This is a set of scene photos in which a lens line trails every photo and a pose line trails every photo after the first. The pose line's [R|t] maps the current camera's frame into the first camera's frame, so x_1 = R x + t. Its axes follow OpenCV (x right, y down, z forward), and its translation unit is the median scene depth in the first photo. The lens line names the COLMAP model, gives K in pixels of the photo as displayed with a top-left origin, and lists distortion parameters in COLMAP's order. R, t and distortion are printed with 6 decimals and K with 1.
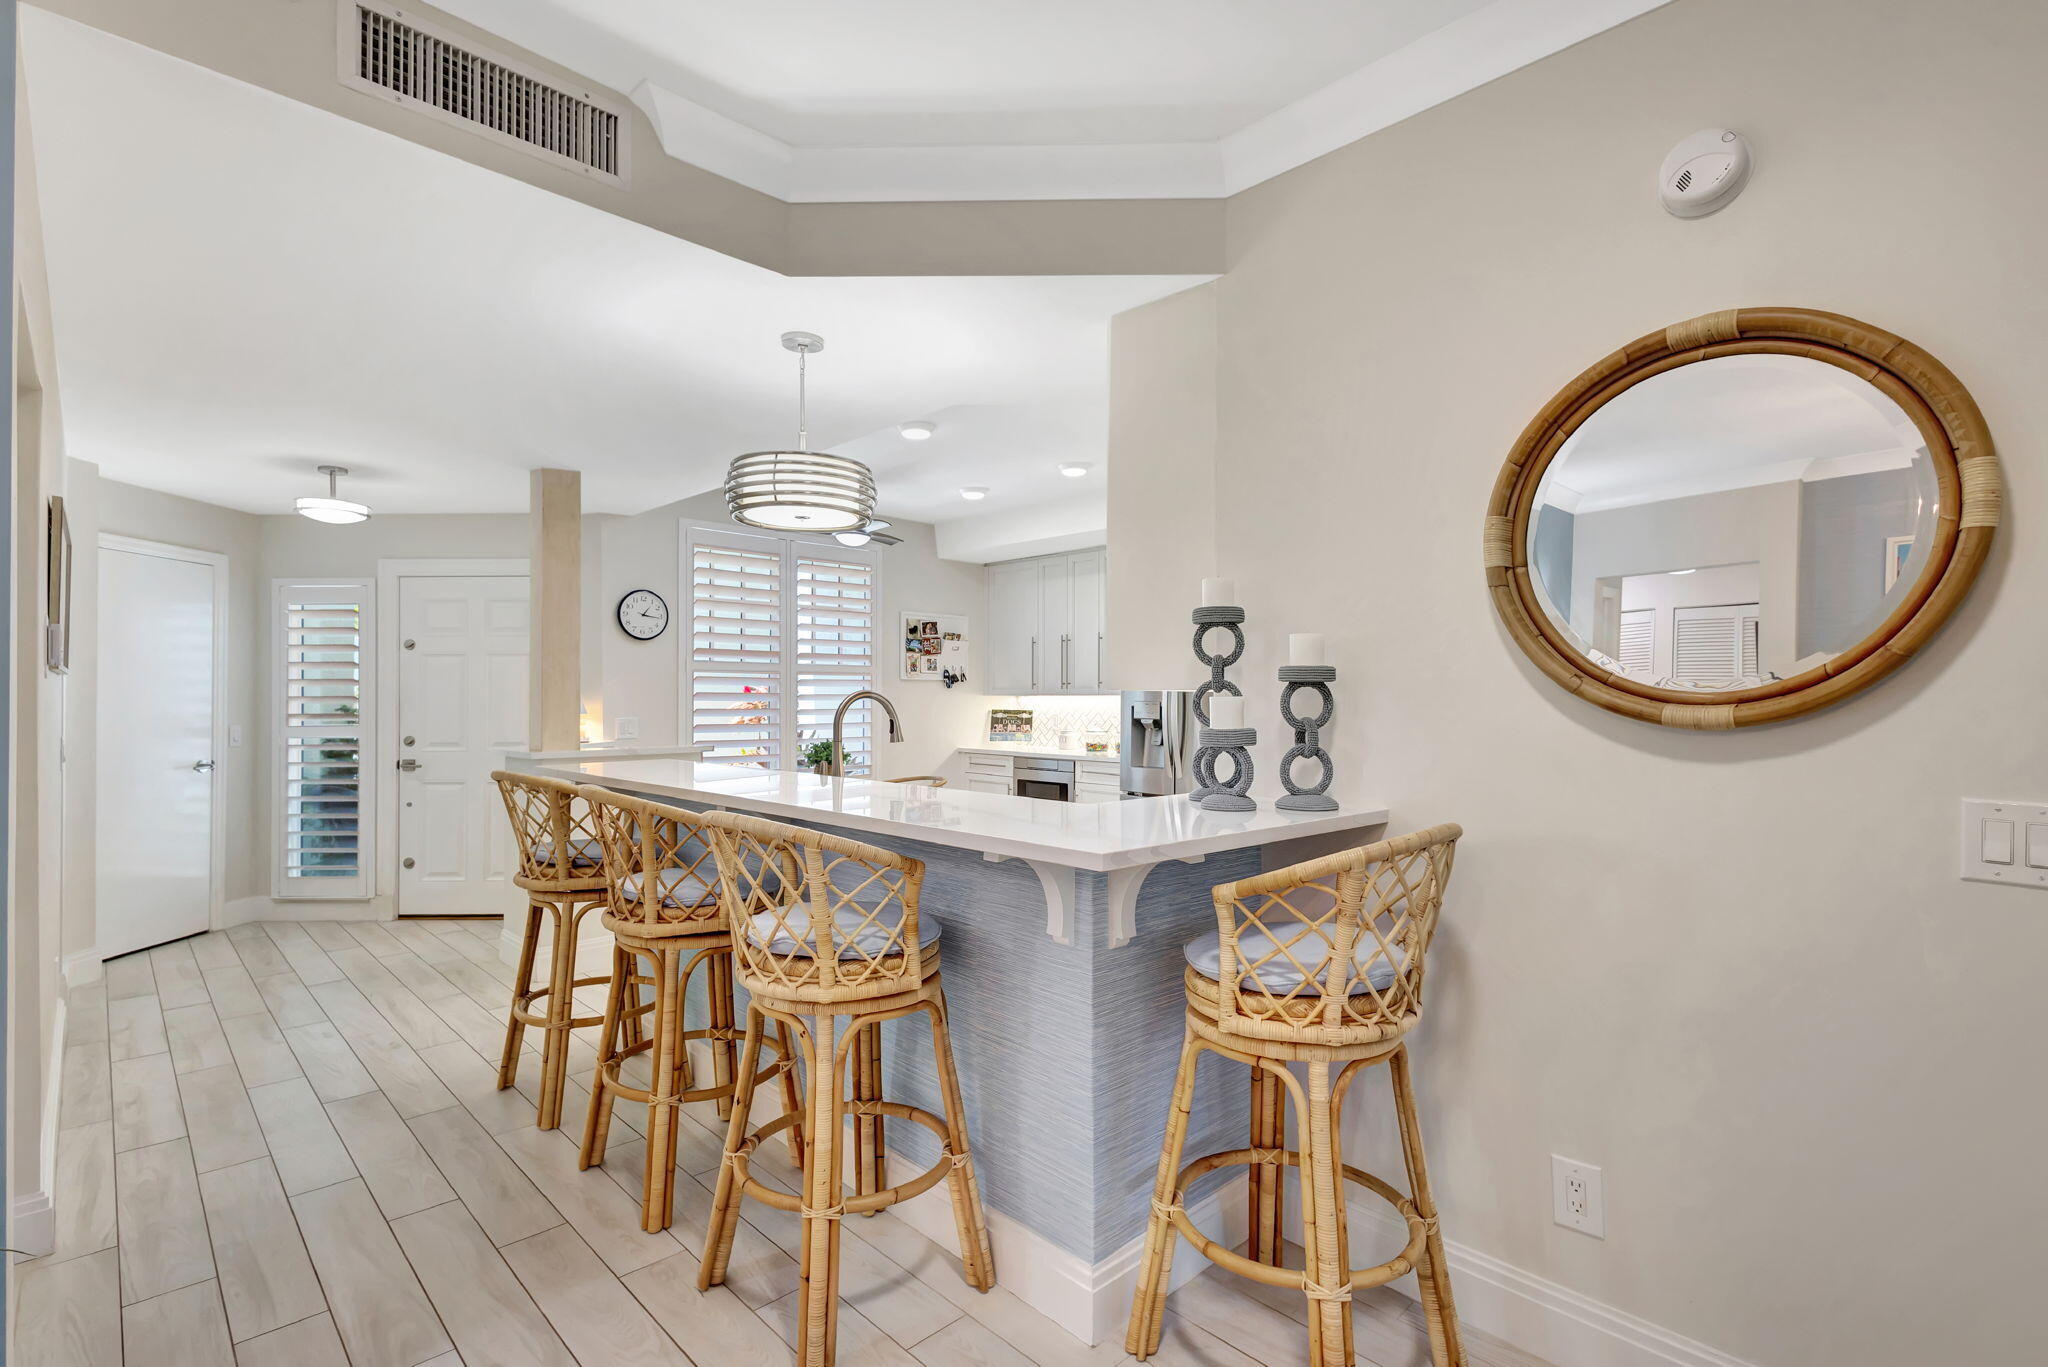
lens RADIAL K [[957.4, 0, 1027.5], [0, 957.4, 694.5], [0, 0, 1]] dist [0.016172, -0.004590]
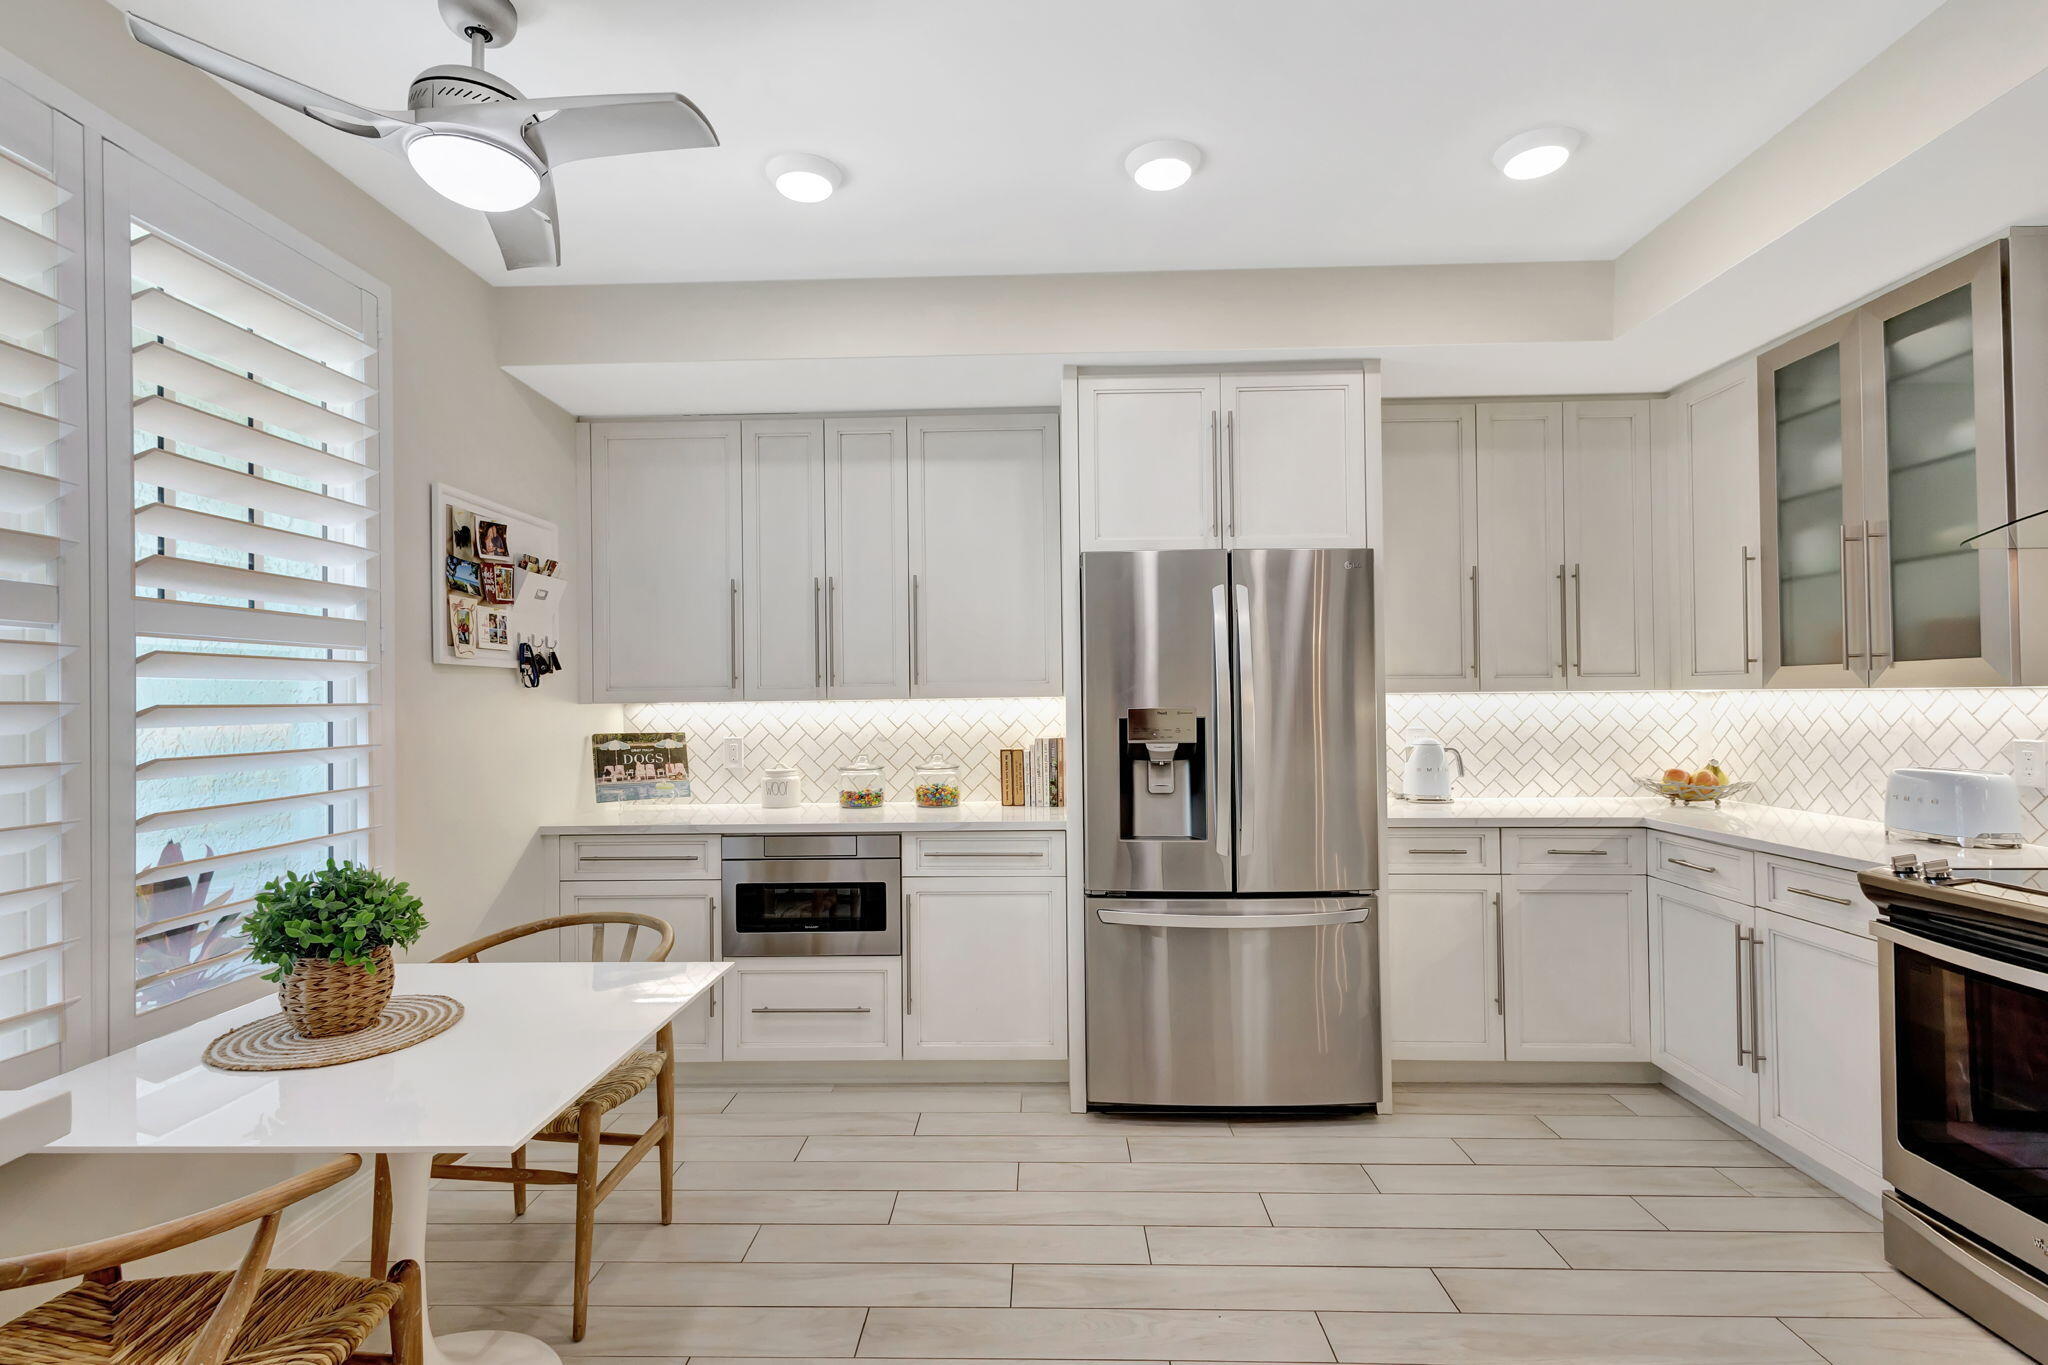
lens RADIAL K [[957.4, 0, 1023.8], [0, 957.4, 668.3], [0, 0, 1]] dist [0.016172, -0.004590]
pose [[0.717515, 0.011256, 0.696452, -0.704105], [0.014544, 0.999409, -0.031136, 0.004946], [-0.696391, 0.032469, 0.716927, 1.746678]]
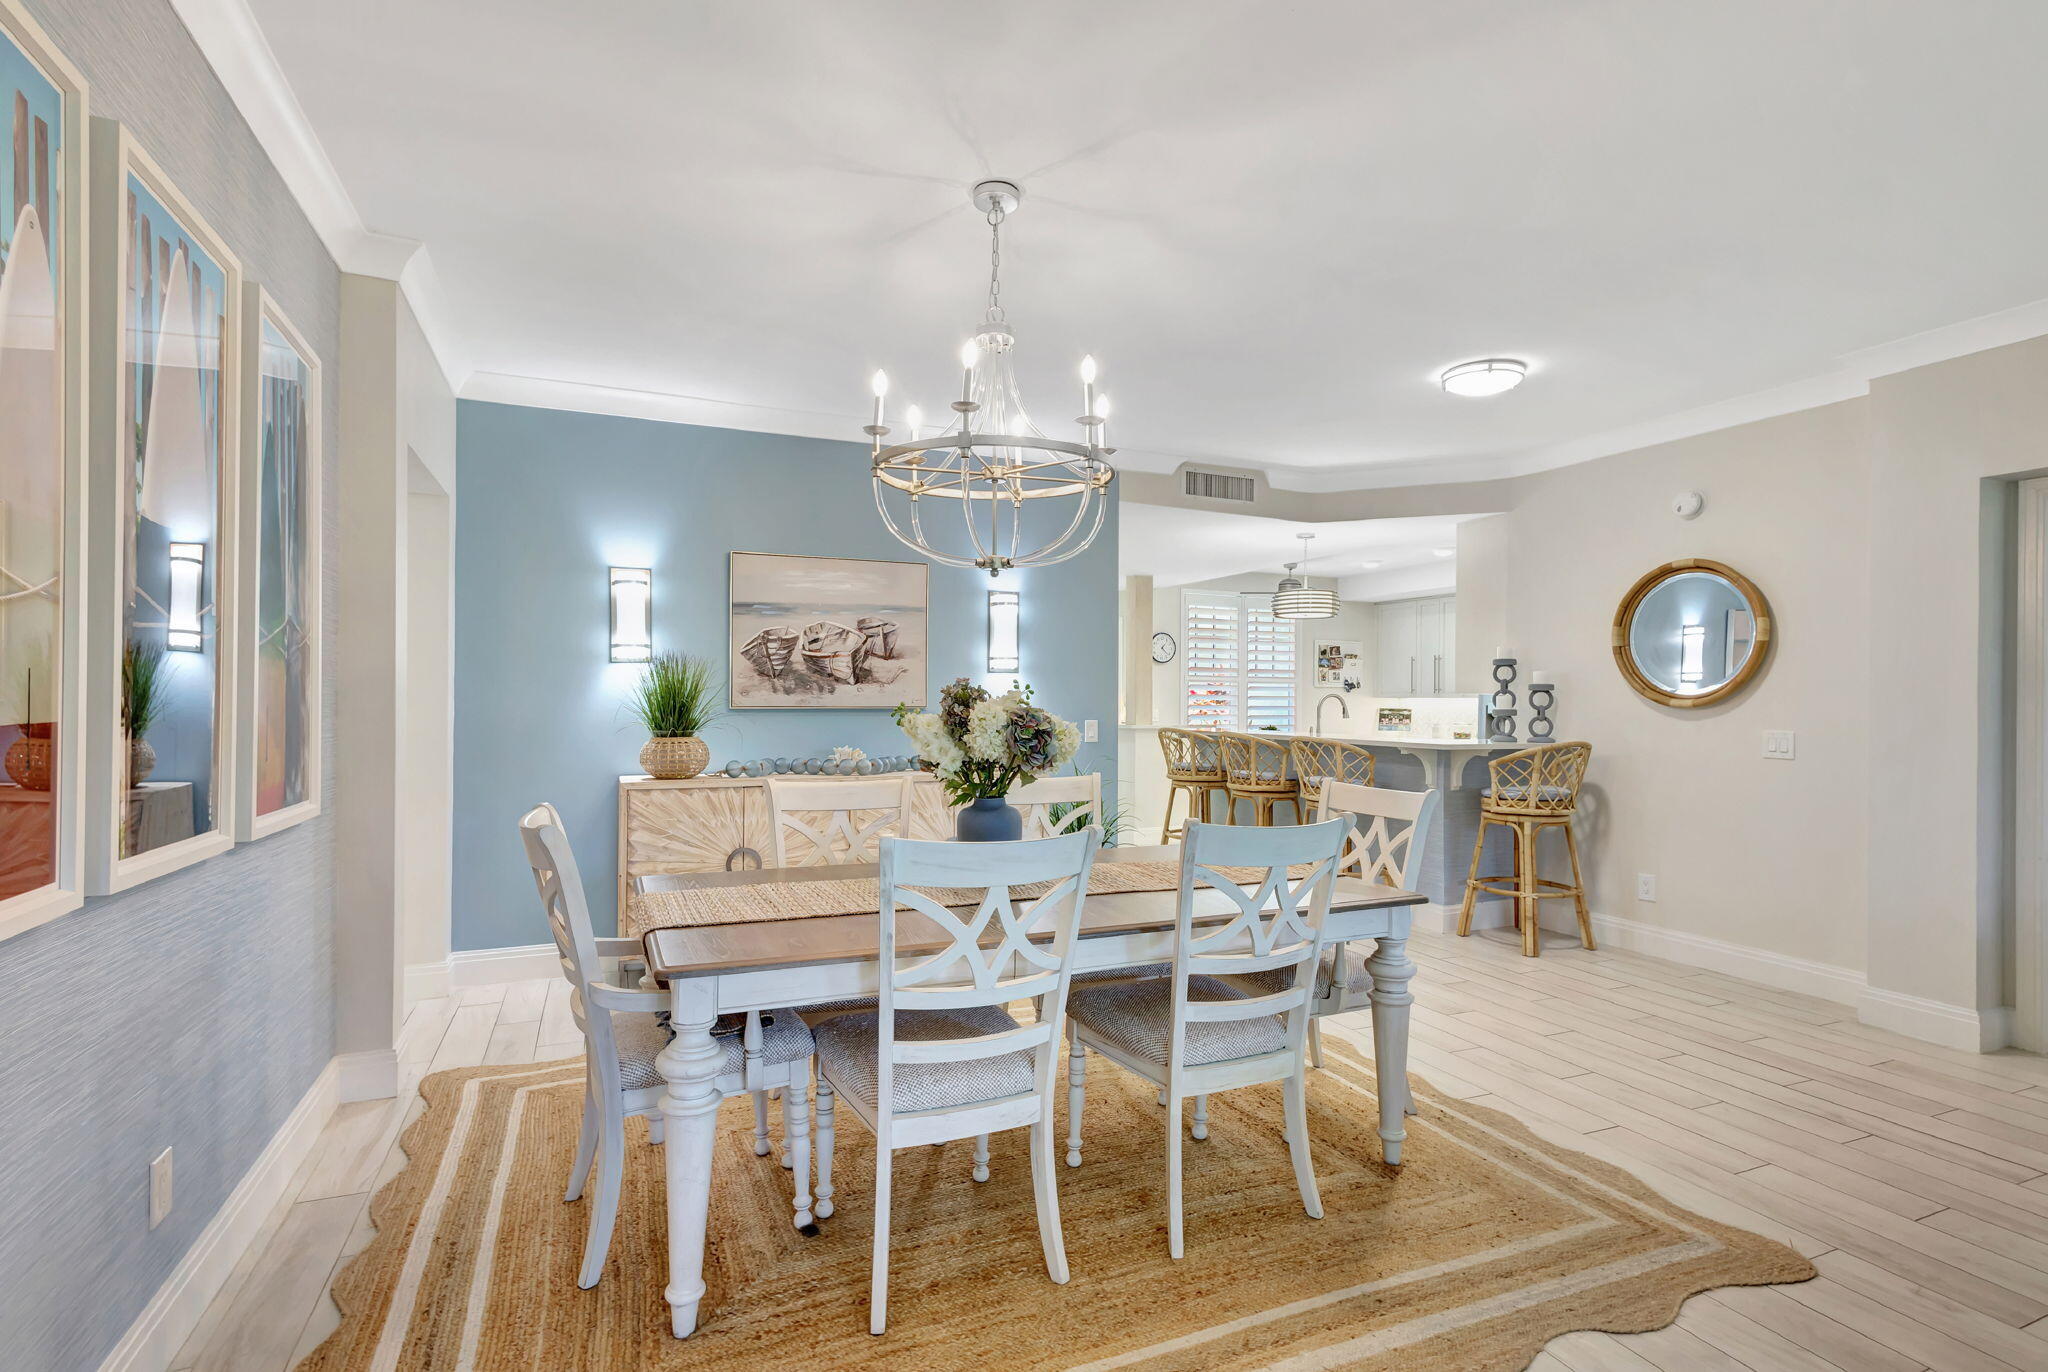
lens RADIAL K [[957.4, 0, 1028.8], [0, 957.4, 694.1], [0, 0, 1]] dist [0.016172, -0.004590]
pose [[0.933442, 0.003854, -0.358708, -0.044566], [-0.005530, 0.999978, -0.003648, 0.011669], [0.358686, 0.005389, 0.933443, -1.614484]]
